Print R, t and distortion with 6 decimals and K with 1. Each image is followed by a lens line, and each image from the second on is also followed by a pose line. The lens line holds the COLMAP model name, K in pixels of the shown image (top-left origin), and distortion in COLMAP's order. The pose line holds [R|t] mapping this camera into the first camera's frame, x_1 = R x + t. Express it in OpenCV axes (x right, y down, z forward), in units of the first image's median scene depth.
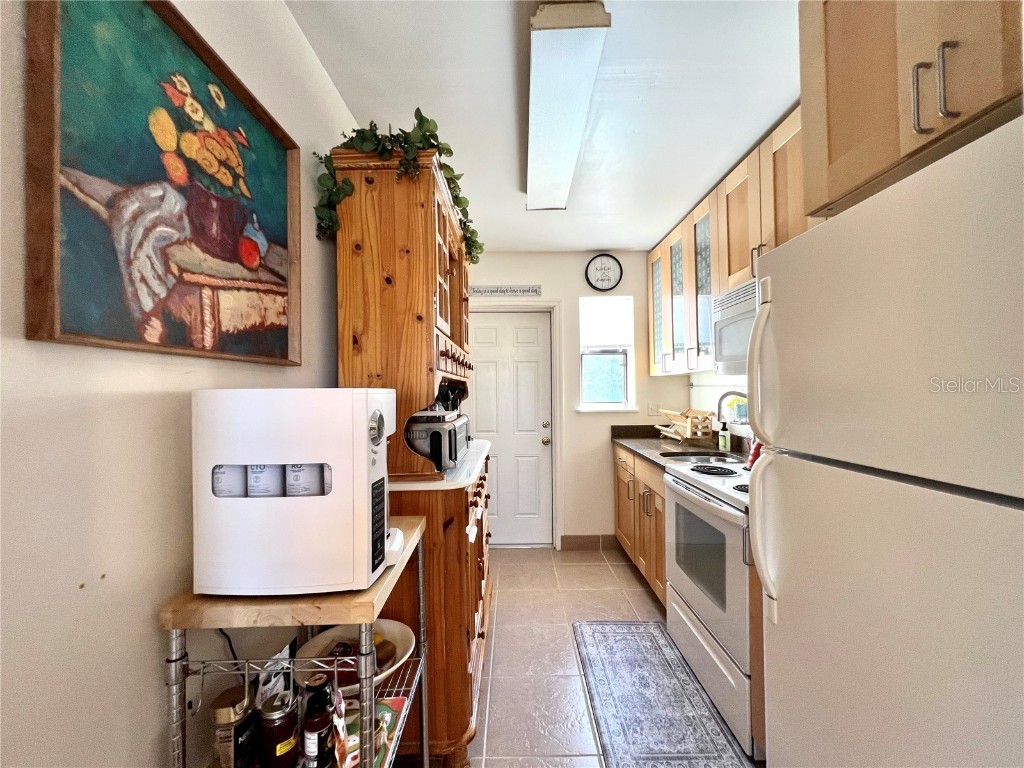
lens RADIAL K [[409.1, 0, 514.1], [0, 409.1, 384.6], [0, 0, 1]] dist [-0.008406, -0.000072]
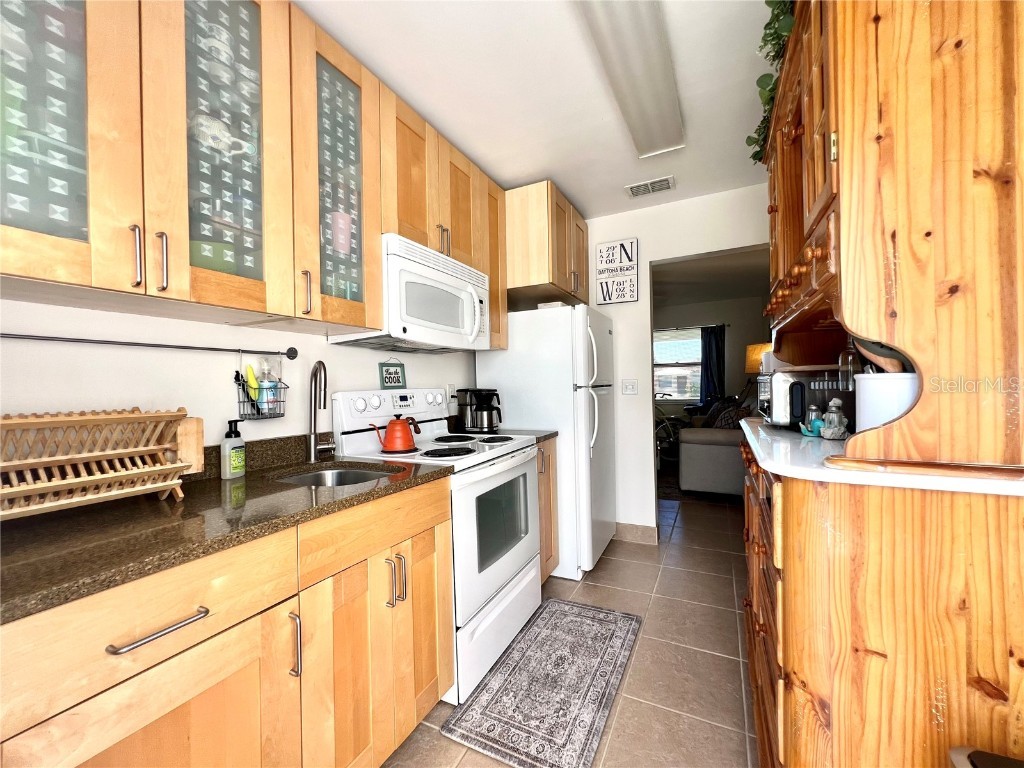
lens RADIAL K [[408.9, 0, 512.8], [0, 408.9, 383.4], [0, 0, 1]] dist [-0.004655, -0.000294]
pose [[-0.890115, 0.033340, 0.454514, -0.044140], [0.030758, 0.999441, -0.013075, 0.102547], [-0.454696, 0.002341, -0.890643, 2.162019]]
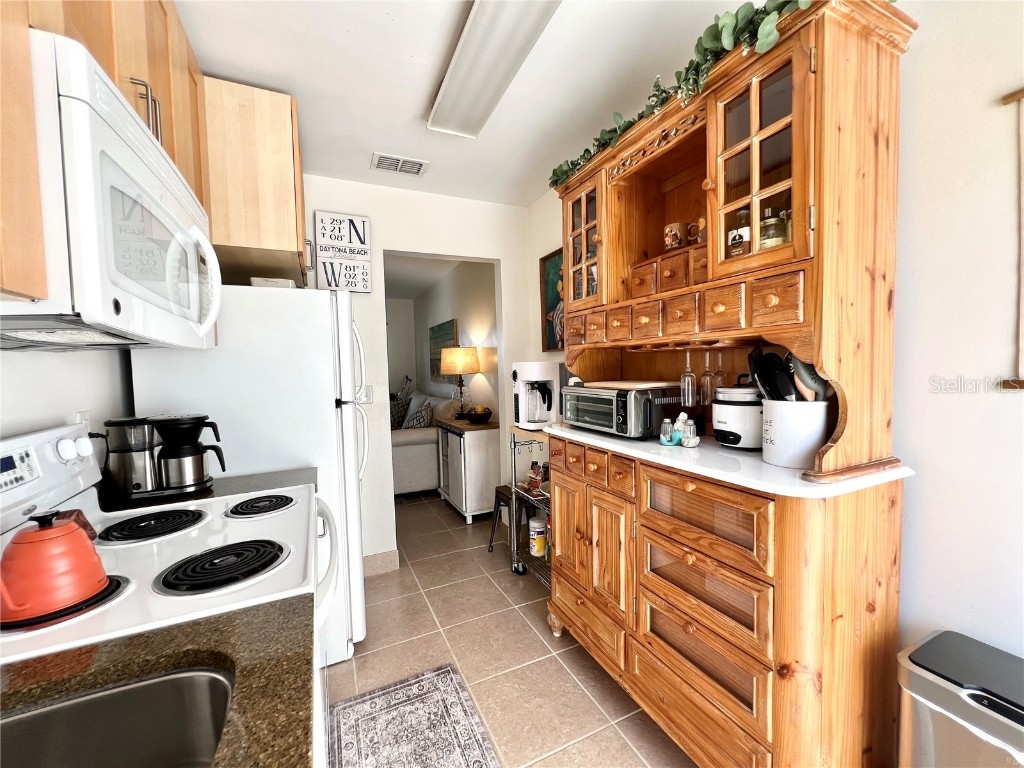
lens RADIAL K [[408.9, 0, 513.8], [0, 408.9, 384.8], [0, 0, 1]] dist [-0.004655, -0.000294]
pose [[-0.904747, 0.055497, -0.422319, 0.487240], [0.040017, 0.998165, 0.045440, 0.021006], [0.424066, 0.024212, -0.905307, 1.906055]]
